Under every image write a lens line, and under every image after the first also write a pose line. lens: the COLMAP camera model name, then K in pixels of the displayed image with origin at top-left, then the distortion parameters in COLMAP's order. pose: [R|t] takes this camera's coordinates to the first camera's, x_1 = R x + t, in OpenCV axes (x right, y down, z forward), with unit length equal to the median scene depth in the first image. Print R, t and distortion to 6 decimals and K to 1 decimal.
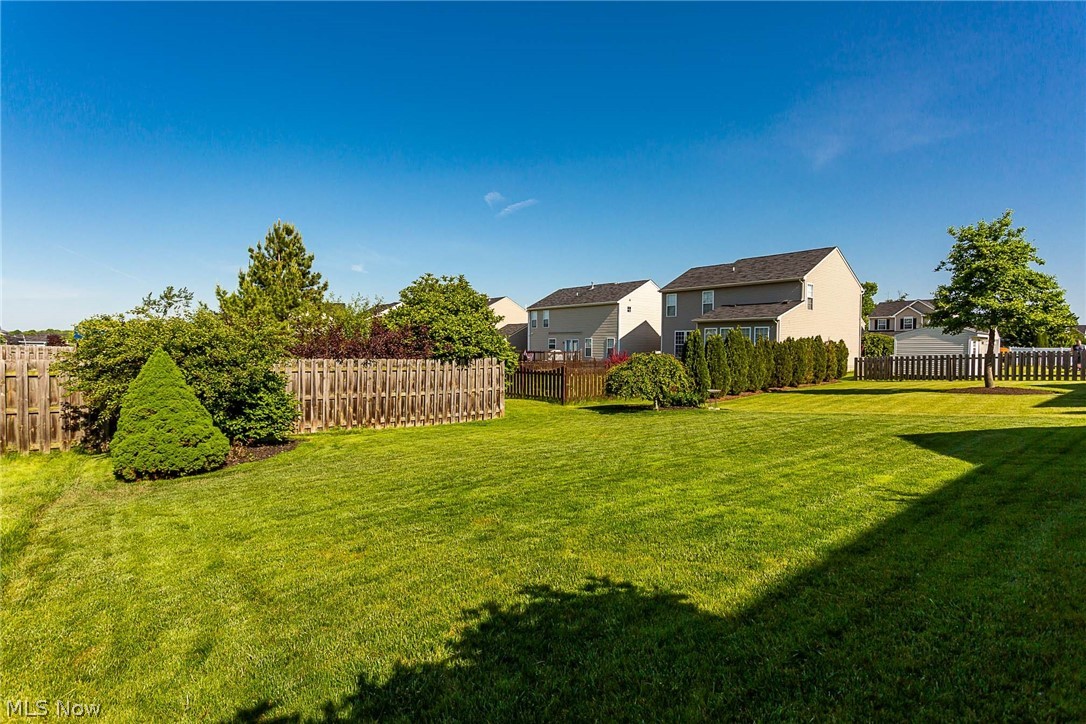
lens RADIAL K [[511.8, 0, 543.1], [0, 511.8, 356.1], [0, 0, 1]] dist [-0.001904, -0.000212]
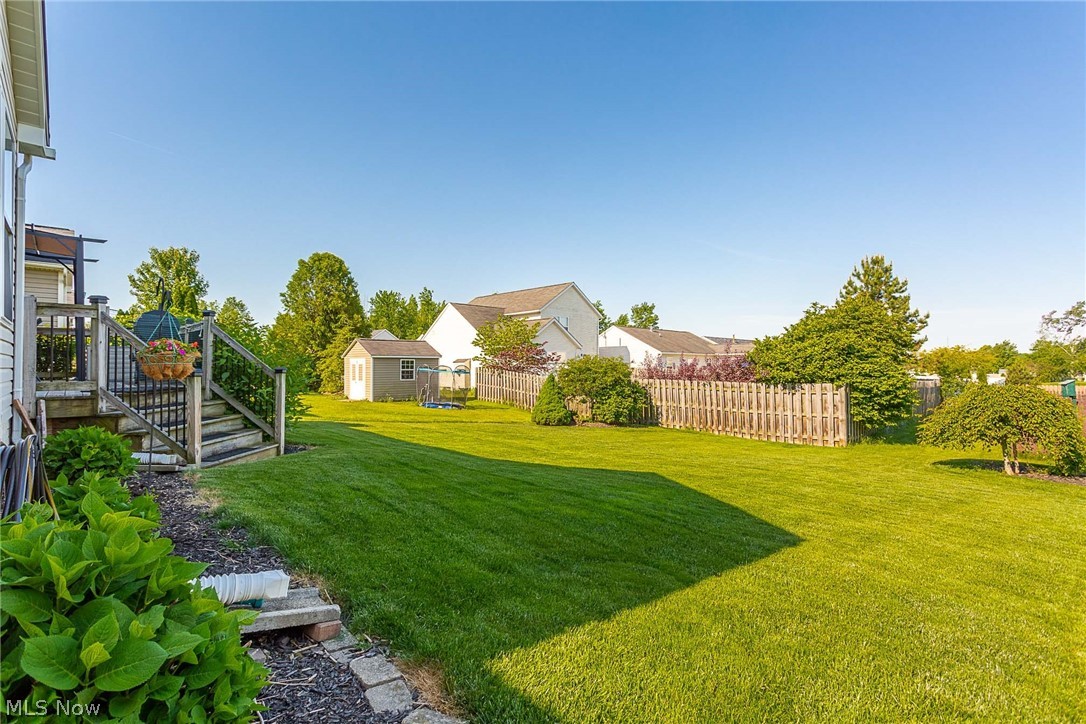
lens RADIAL K [[511.8, 0, 543.1], [0, 511.8, 363.3], [0, 0, 1]] dist [-0.001904, -0.000212]
pose [[0.092687, -0.011685, -0.995627, 0.874022], [-0.019365, 0.999721, -0.013536, -0.012540], [0.995507, 0.020535, 0.092434, 0.396273]]
